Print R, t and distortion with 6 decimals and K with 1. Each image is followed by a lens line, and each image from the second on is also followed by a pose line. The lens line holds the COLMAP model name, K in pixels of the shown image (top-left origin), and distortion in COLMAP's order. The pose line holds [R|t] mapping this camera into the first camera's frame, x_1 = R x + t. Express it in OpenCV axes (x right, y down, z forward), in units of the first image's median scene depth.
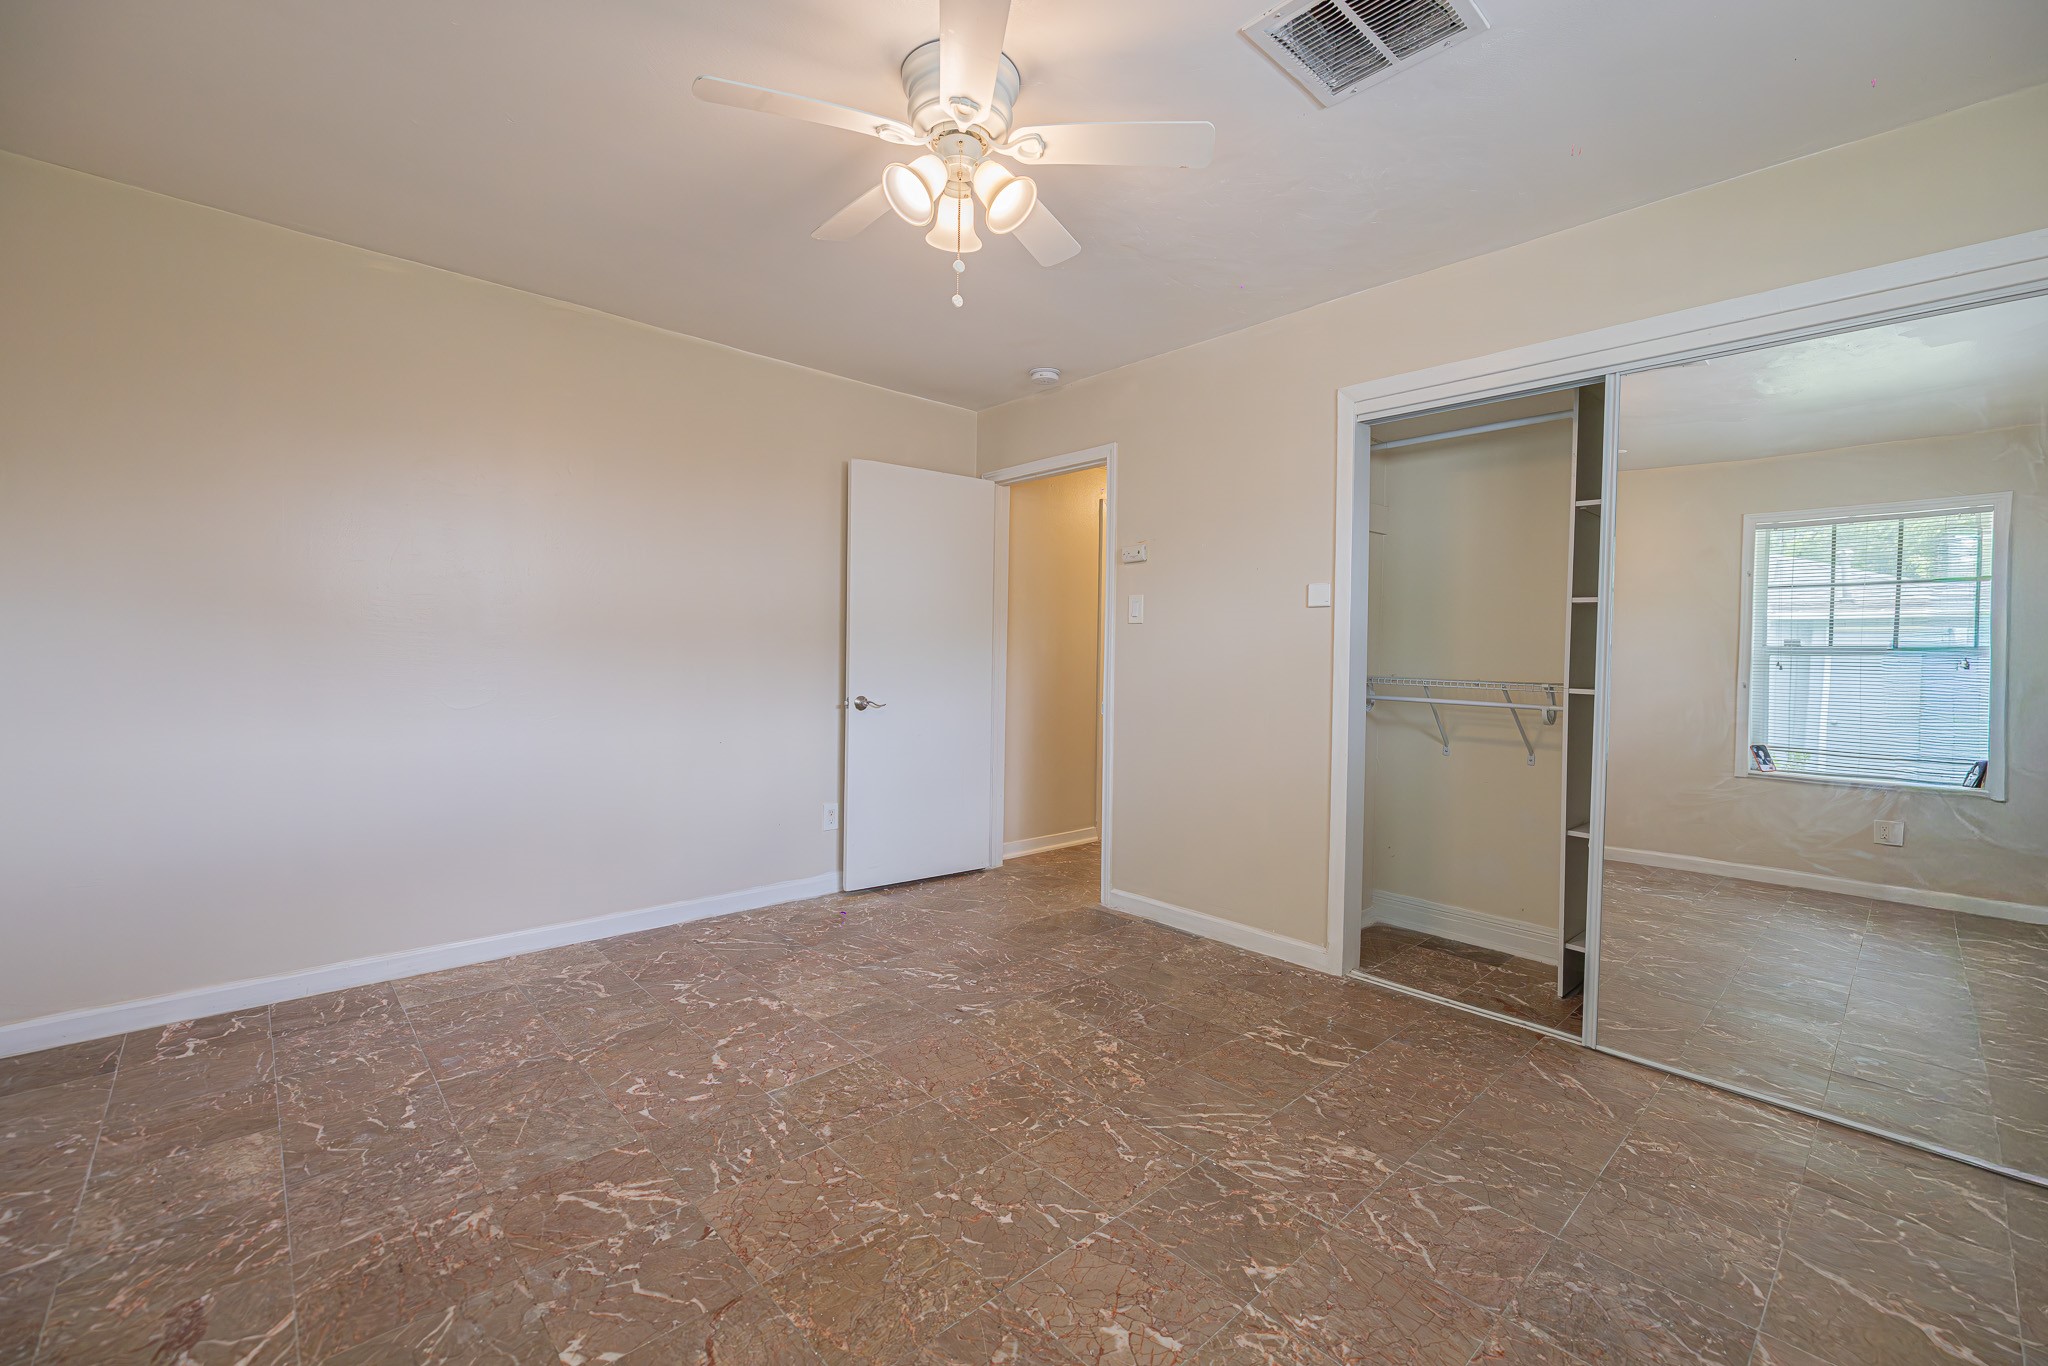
lens RADIAL K [[856.7, 0, 1029.0], [0, 856.7, 668.4], [0, 0, 1]] dist [0.000376, 0.000220]
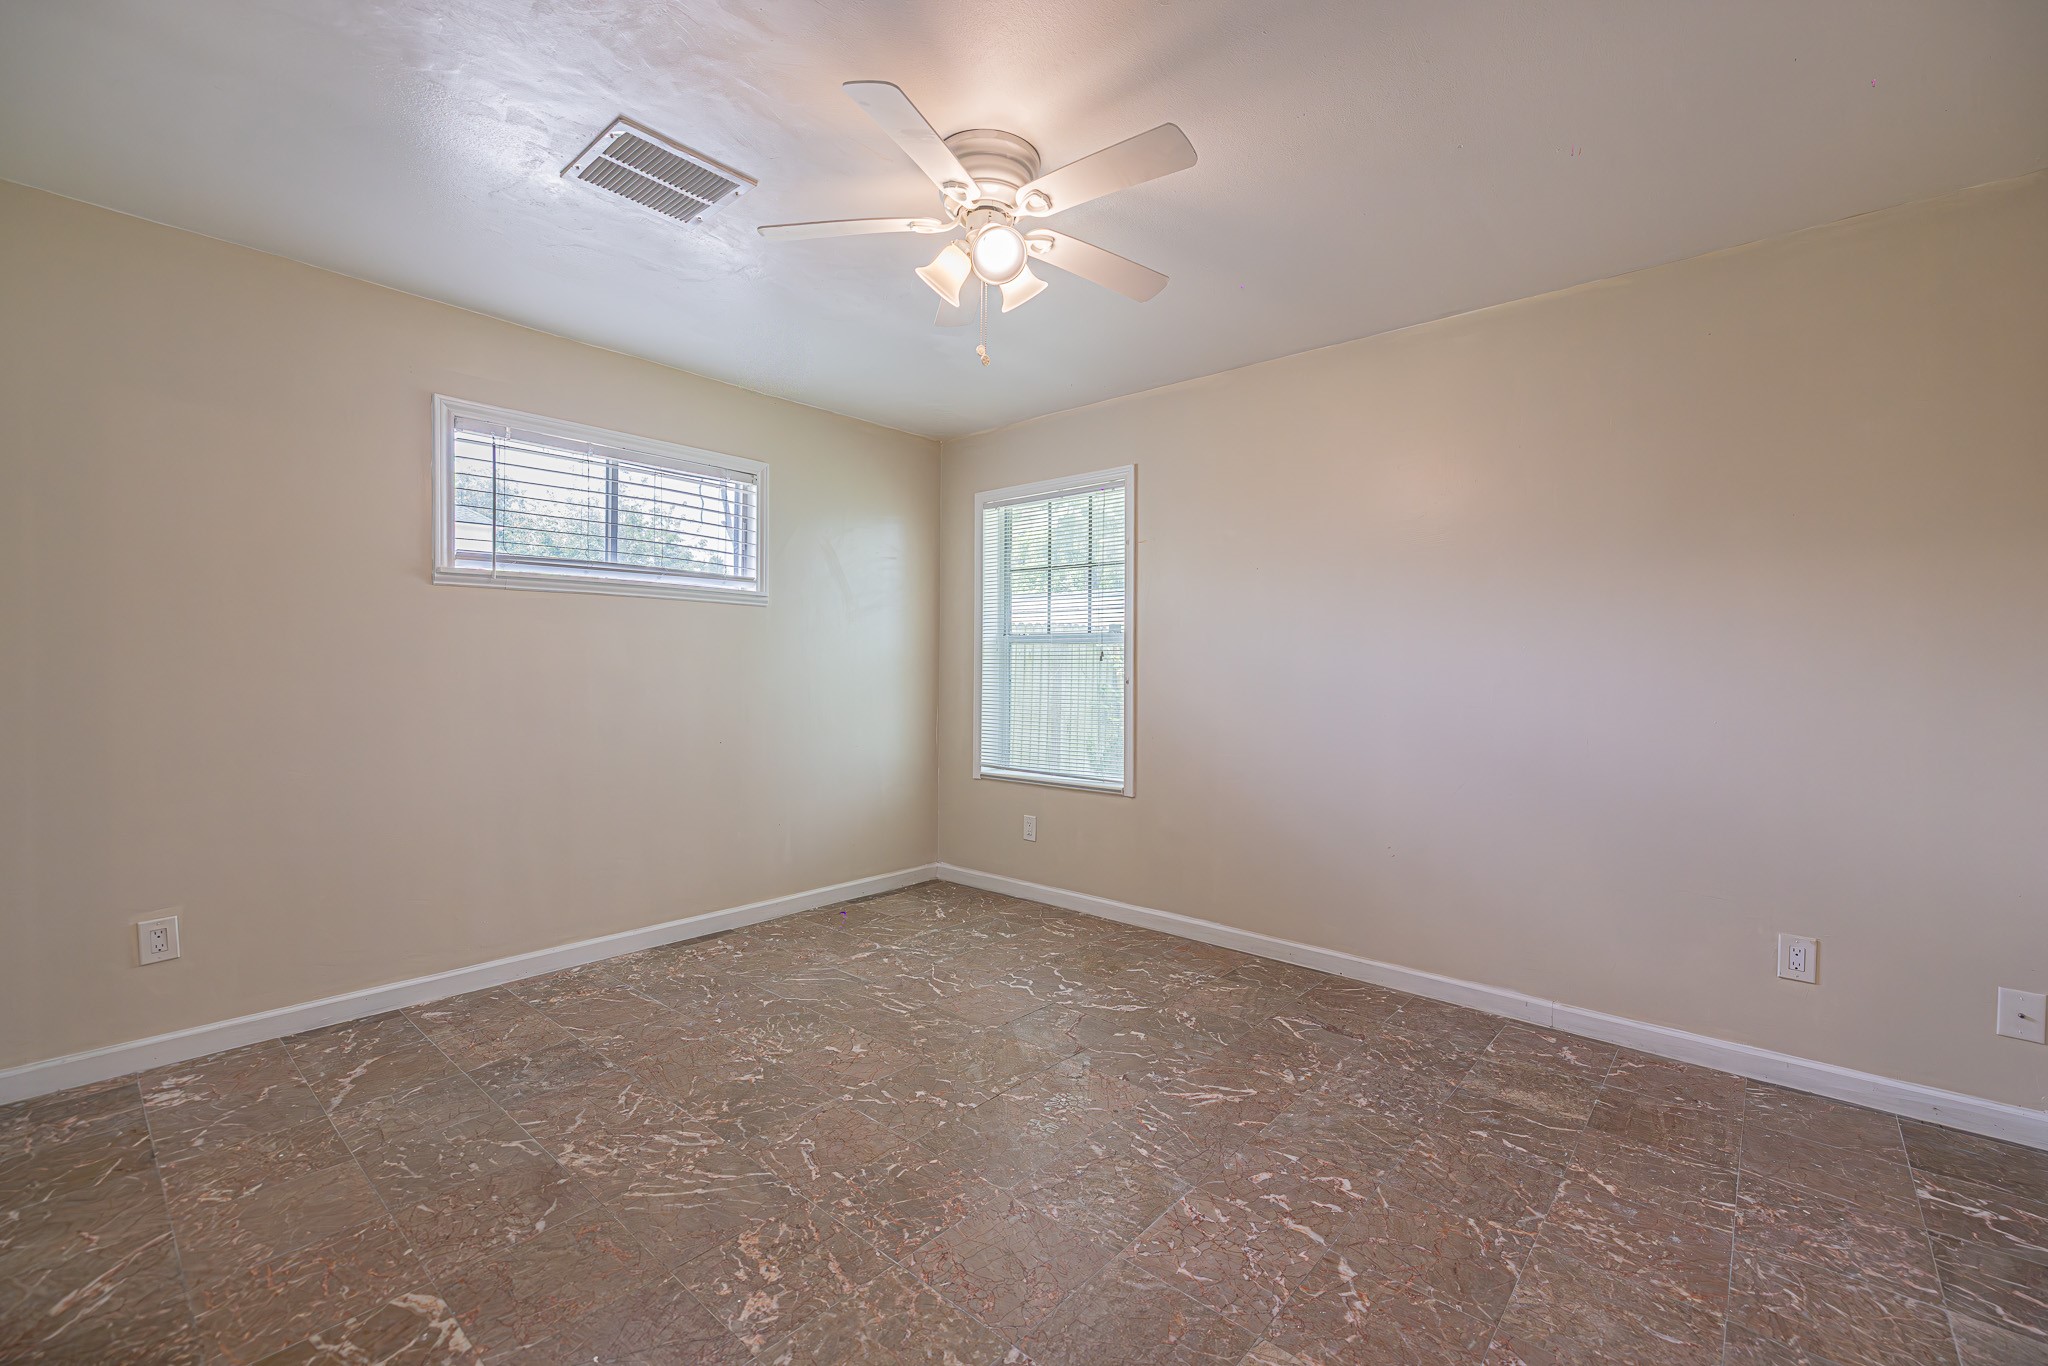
lens RADIAL K [[856.7, 0, 1029.0], [0, 856.7, 668.4], [0, 0, 1]] dist [0.000376, 0.000220]
pose [[-0.994174, -0.026362, -0.104509, -0.032069], [-0.028052, 0.999498, 0.014730, -0.048836], [0.104068, 0.017576, -0.994415, 1.964181]]
